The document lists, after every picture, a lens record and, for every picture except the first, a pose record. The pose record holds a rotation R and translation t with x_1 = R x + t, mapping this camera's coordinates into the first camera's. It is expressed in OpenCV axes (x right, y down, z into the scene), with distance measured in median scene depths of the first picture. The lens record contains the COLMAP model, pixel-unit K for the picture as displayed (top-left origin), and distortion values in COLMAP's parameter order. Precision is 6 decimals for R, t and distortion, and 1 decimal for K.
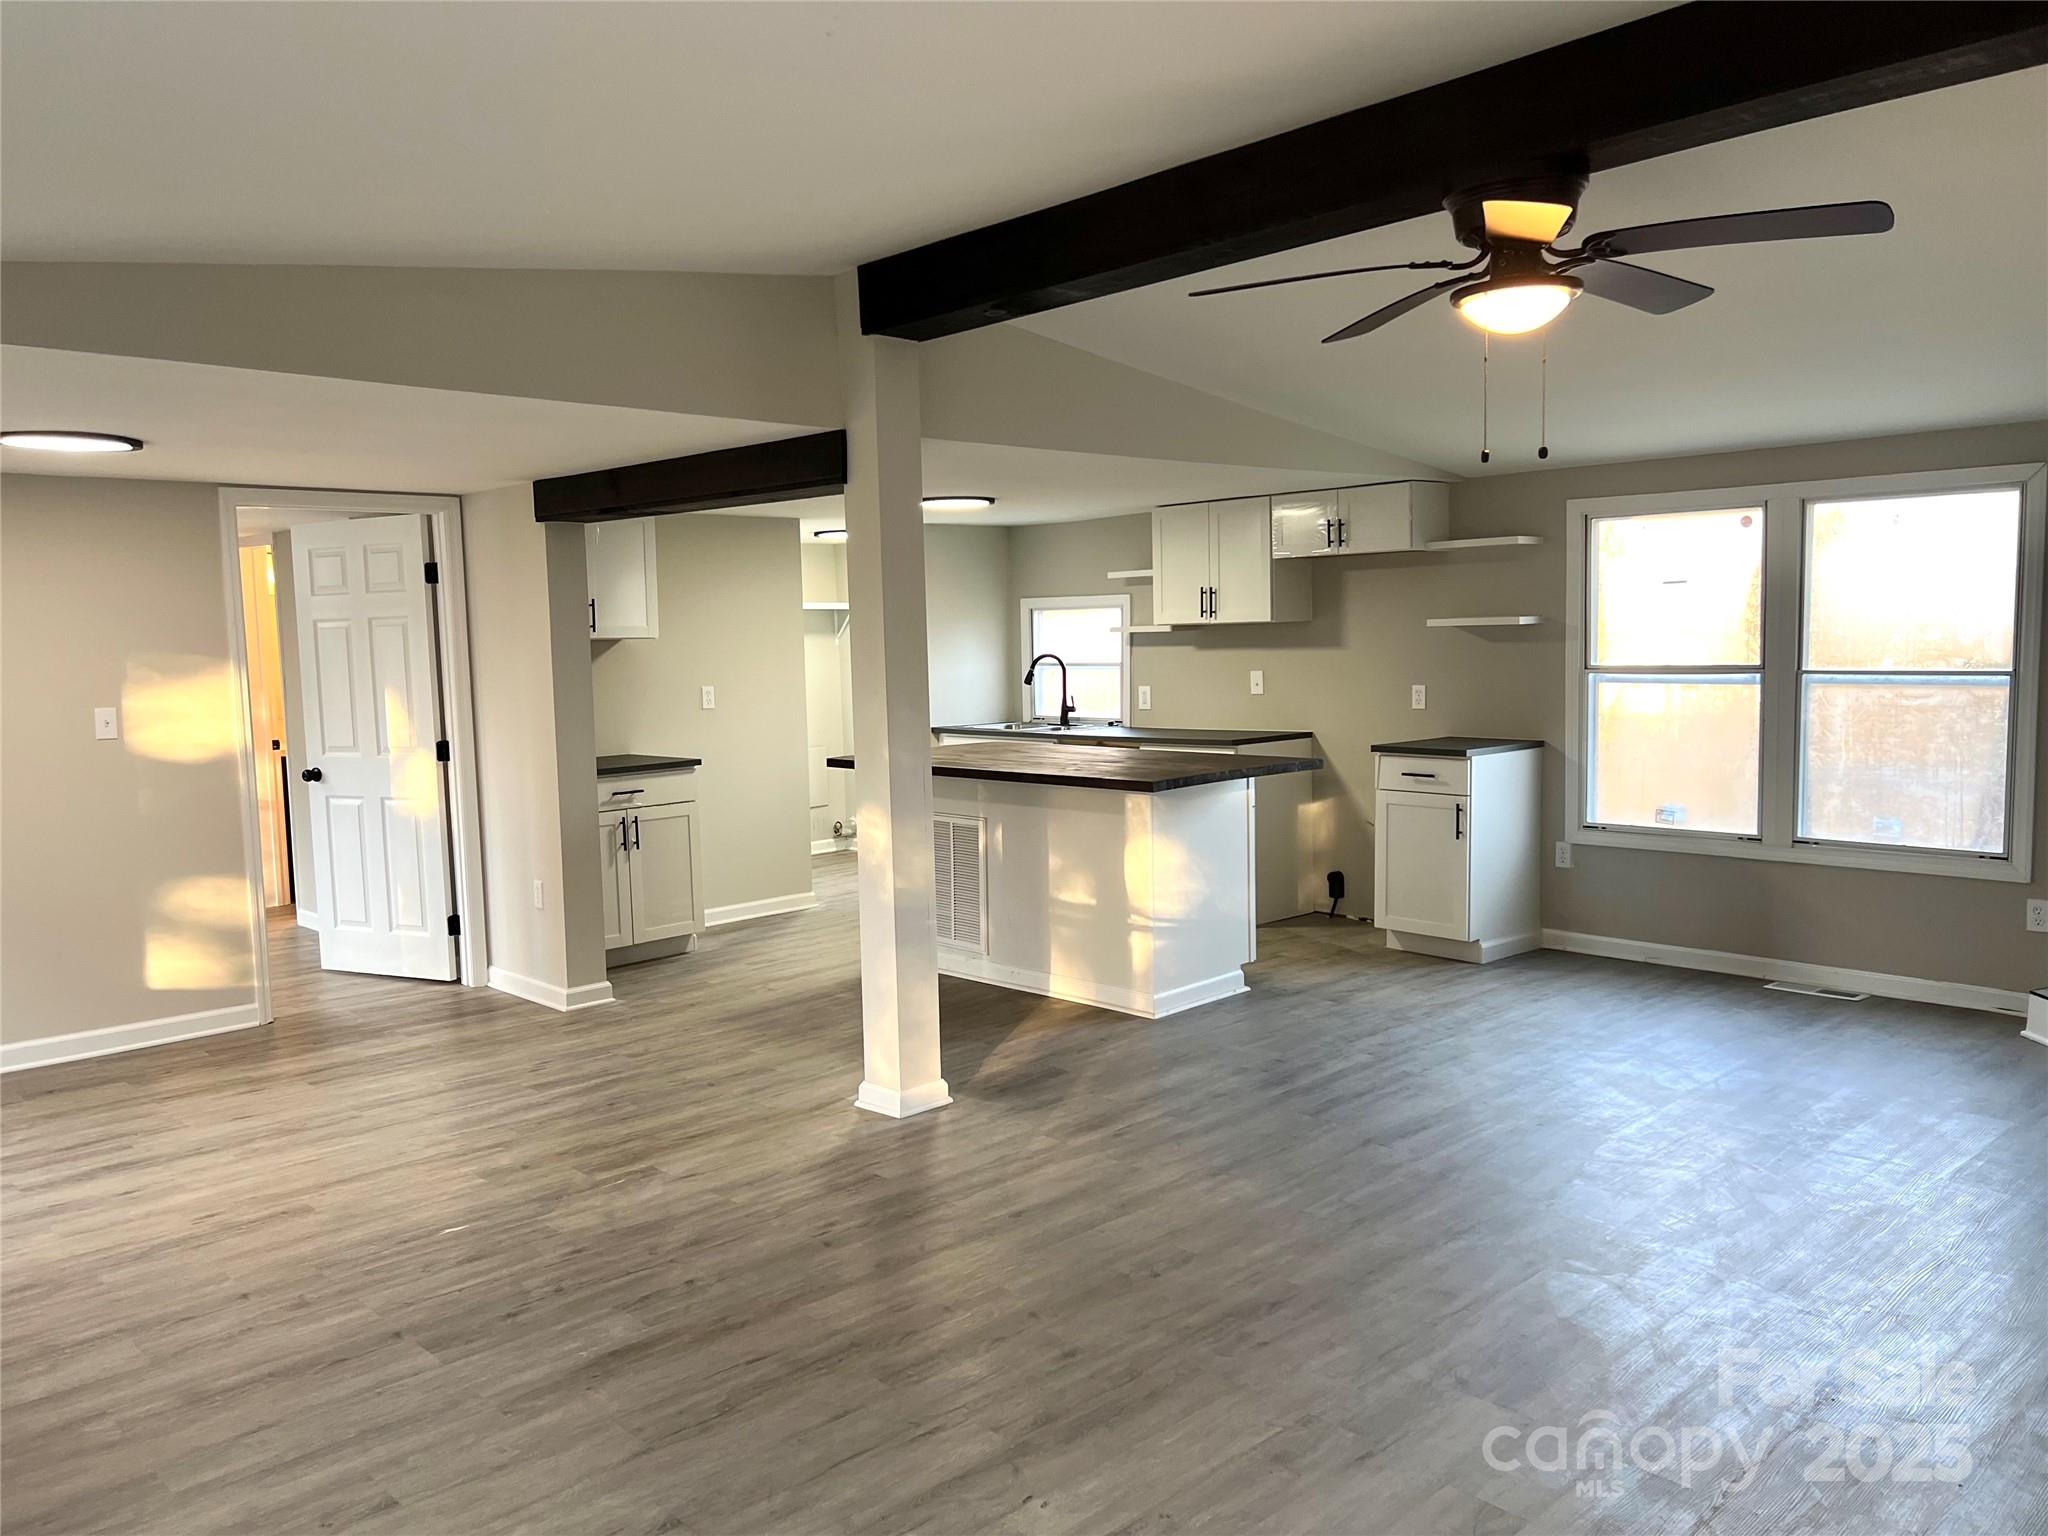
lens RADIAL K [[1540.3, 0, 1004.8], [0, 1540.3, 778.1], [0, 0, 1]] dist [0.076278, -0.085646]
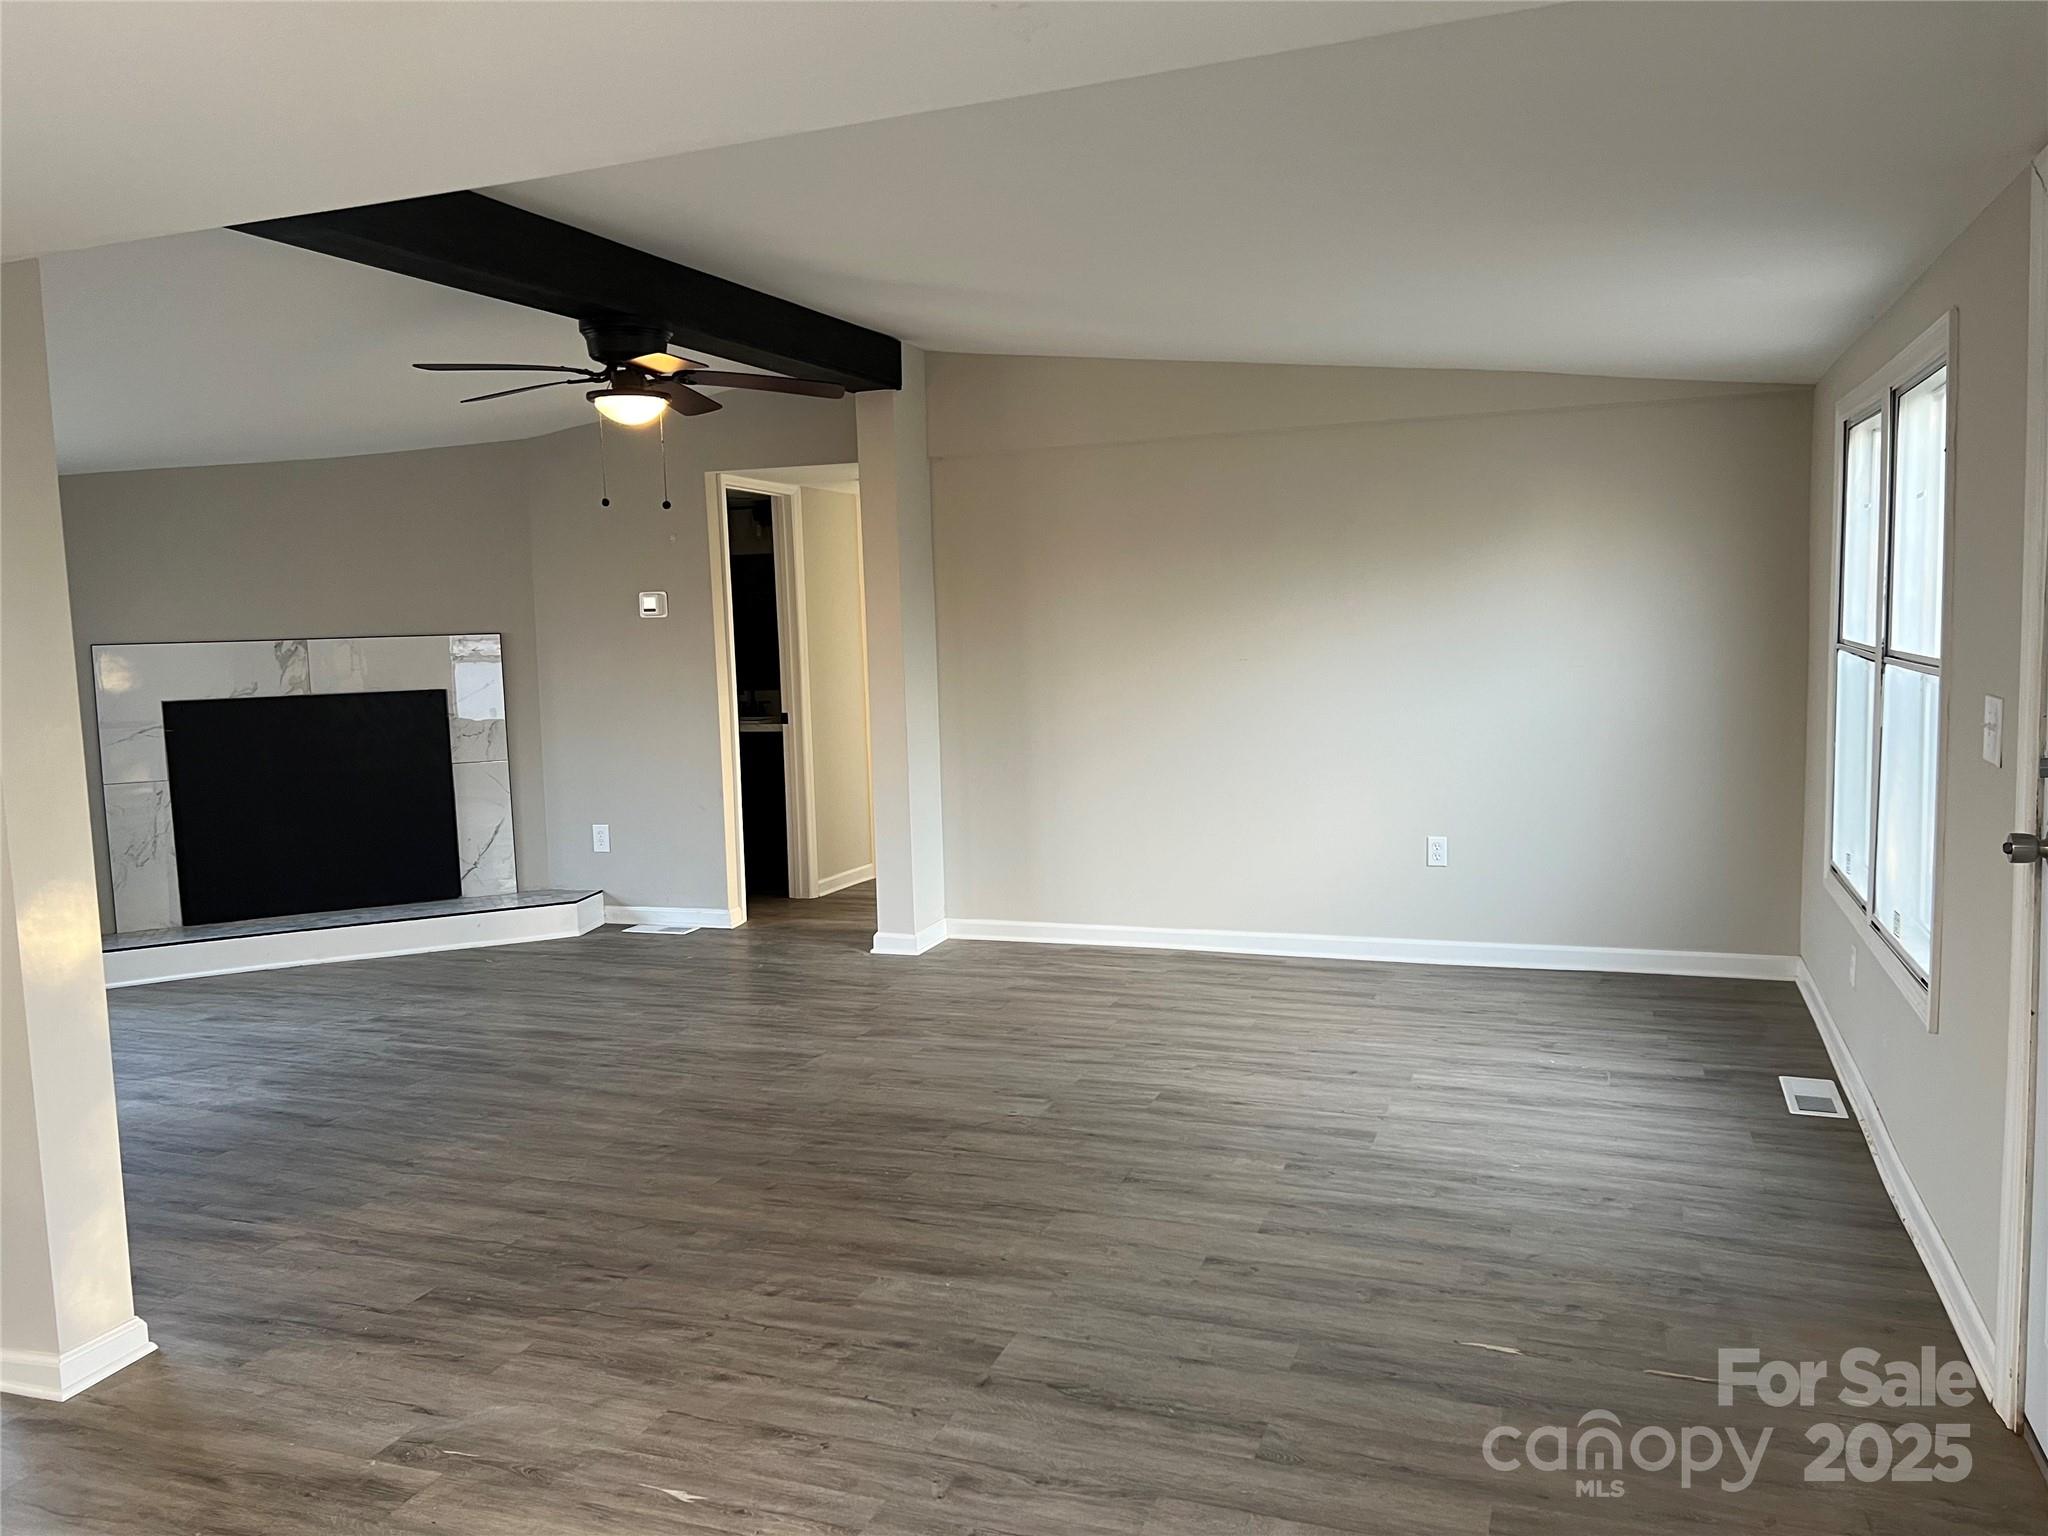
lens RADIAL K [[1540.3, 0, 1007.6], [0, 1540.3, 777.9], [0, 0, 1]] dist [0.076278, -0.085646]
pose [[-0.431413, -0.057452, 0.900324, -0.622417], [0.124361, 0.984656, 0.122424, -0.044296], [-0.893542, 0.164780, -0.417648, 0.695610]]
